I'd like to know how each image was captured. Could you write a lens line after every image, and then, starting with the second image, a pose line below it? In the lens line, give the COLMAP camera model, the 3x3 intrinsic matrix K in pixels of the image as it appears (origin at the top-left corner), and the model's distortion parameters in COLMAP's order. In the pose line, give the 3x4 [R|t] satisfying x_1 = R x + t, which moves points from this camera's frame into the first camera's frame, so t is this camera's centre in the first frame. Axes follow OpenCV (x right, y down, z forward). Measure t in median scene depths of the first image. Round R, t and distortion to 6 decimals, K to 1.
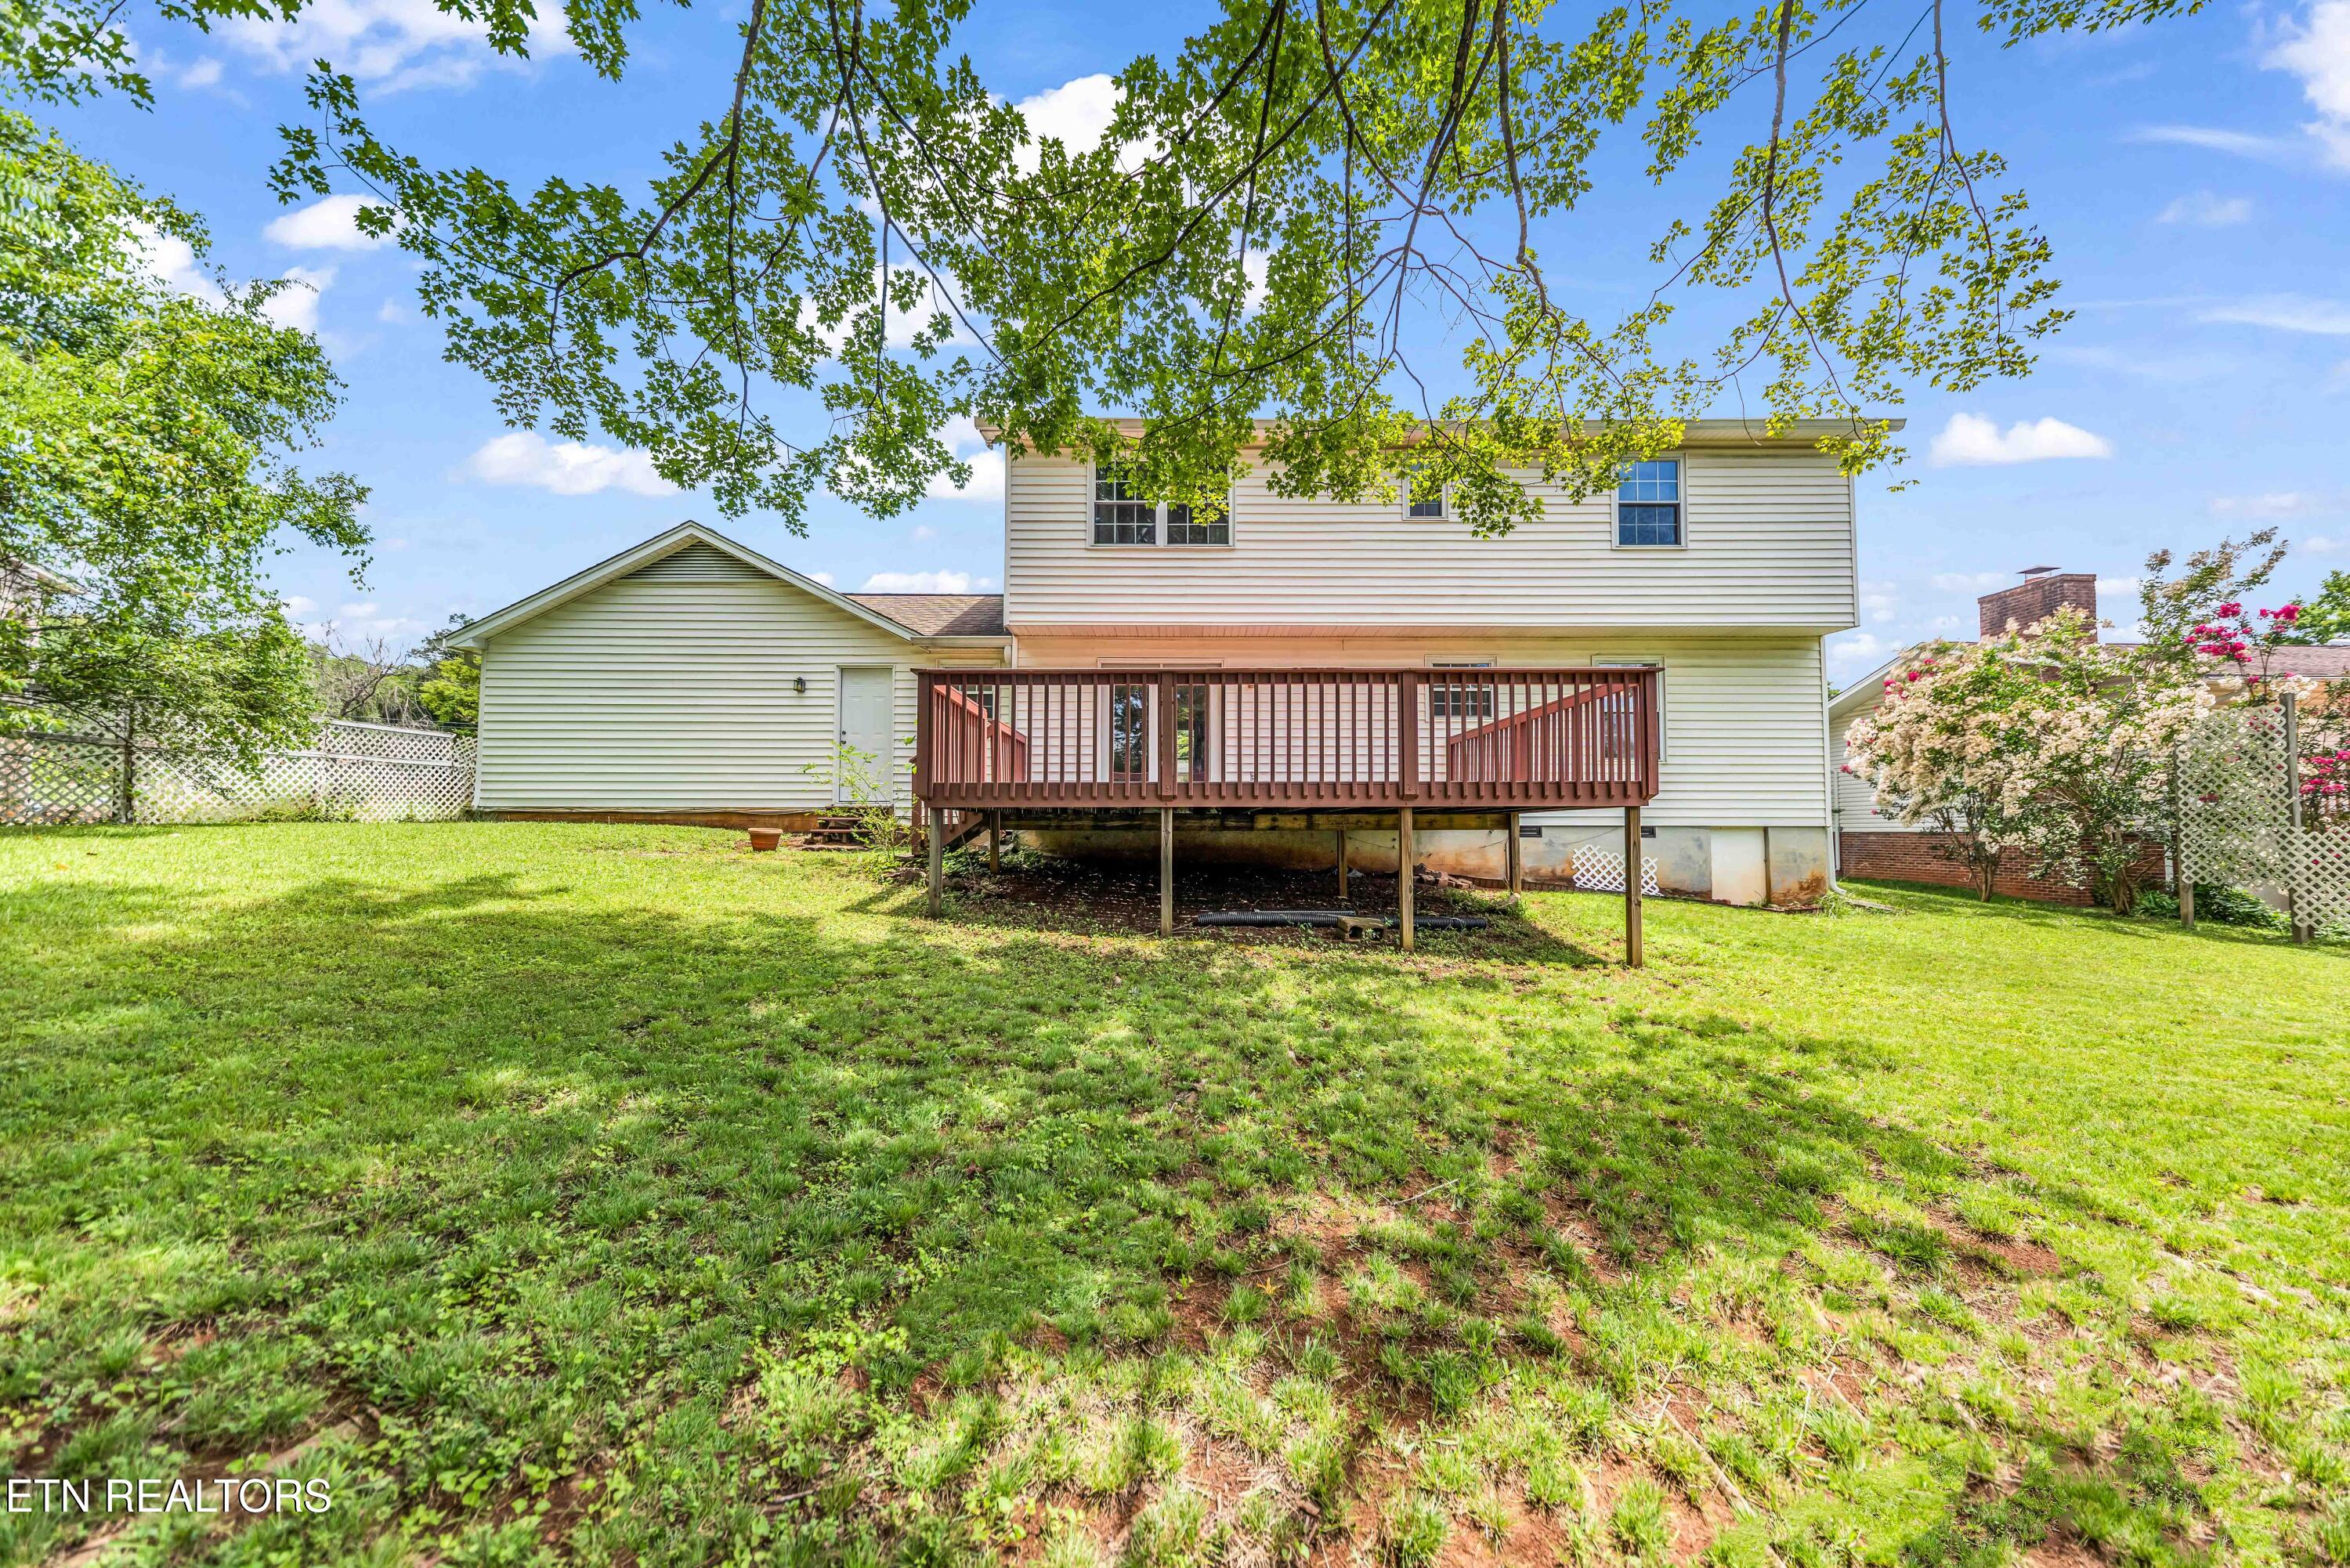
lens RADIAL K [[820.0, 0, 1175.0], [0, 820.0, 784.0], [0, 0, 1]] dist [0.001348, 0.000011]
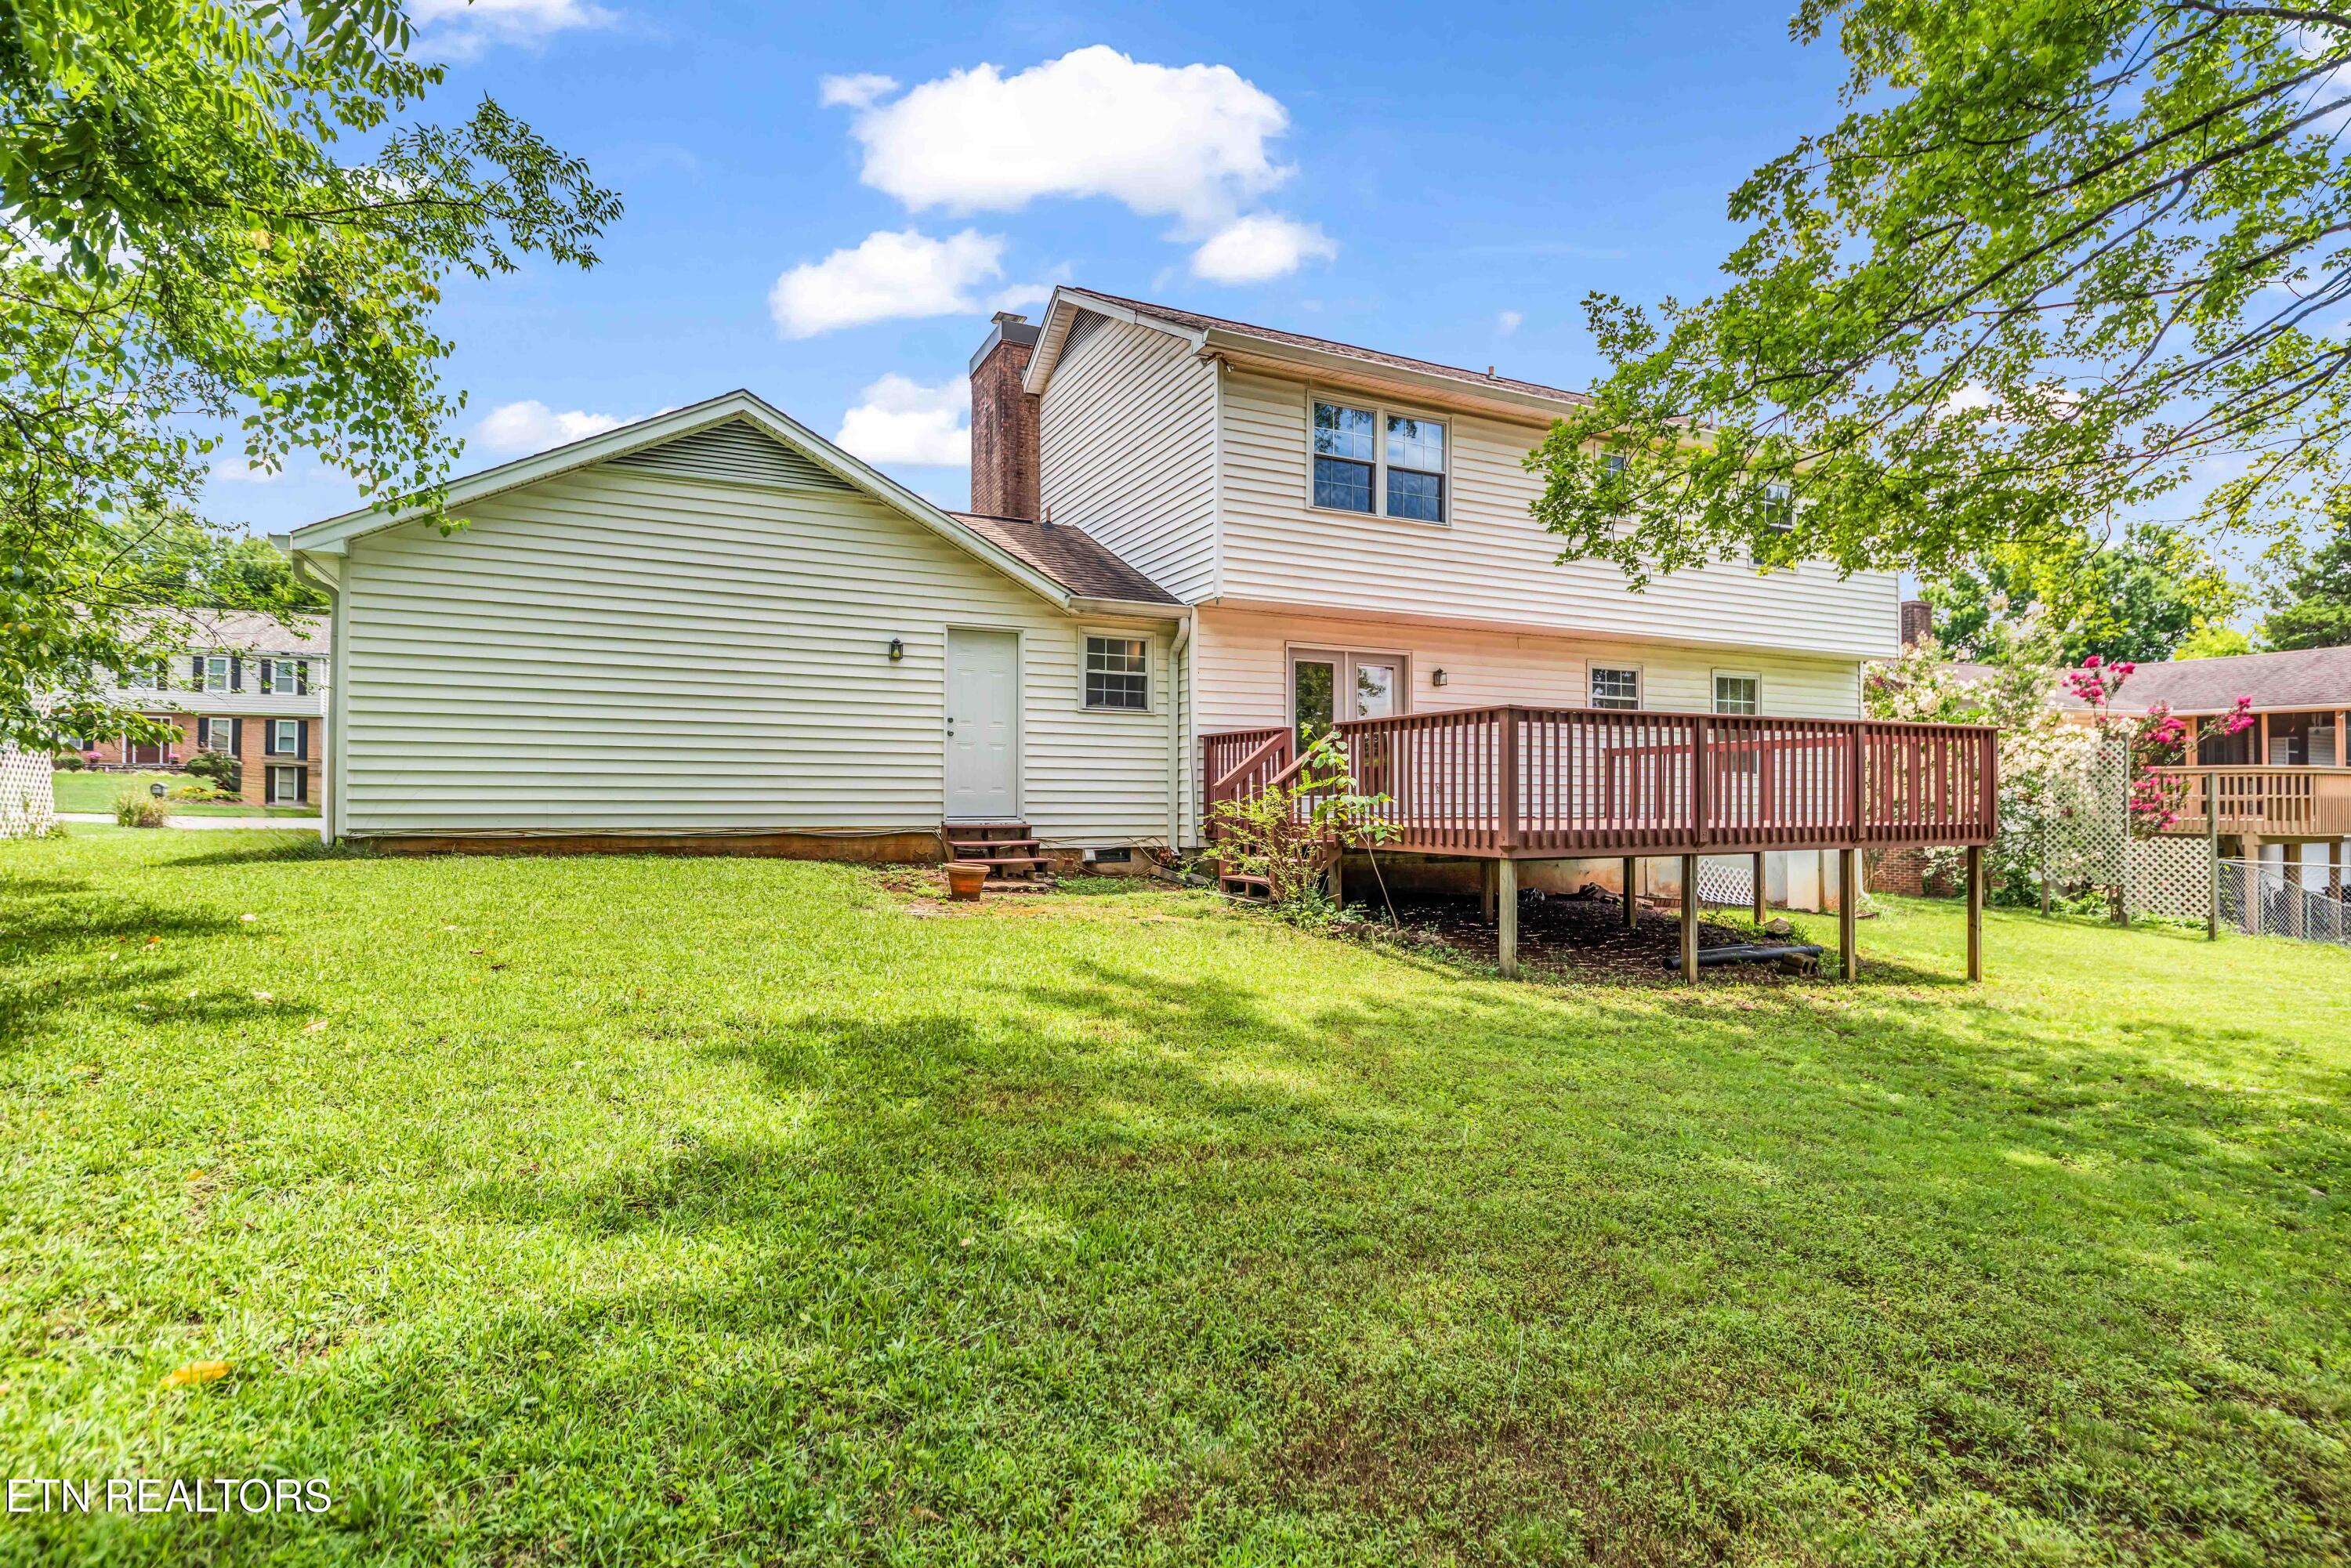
lens RADIAL K [[1055.8, 0, 1175.5], [0, 1055.8, 784.0], [0, 0, 1]] dist [0.000323, 0.000018]
pose [[0.907245, 0.009164, 0.420503, -0.645416], [-0.020334, 0.999549, 0.022088, -0.033844], [-0.420111, -0.028589, 0.907022, 0.094896]]
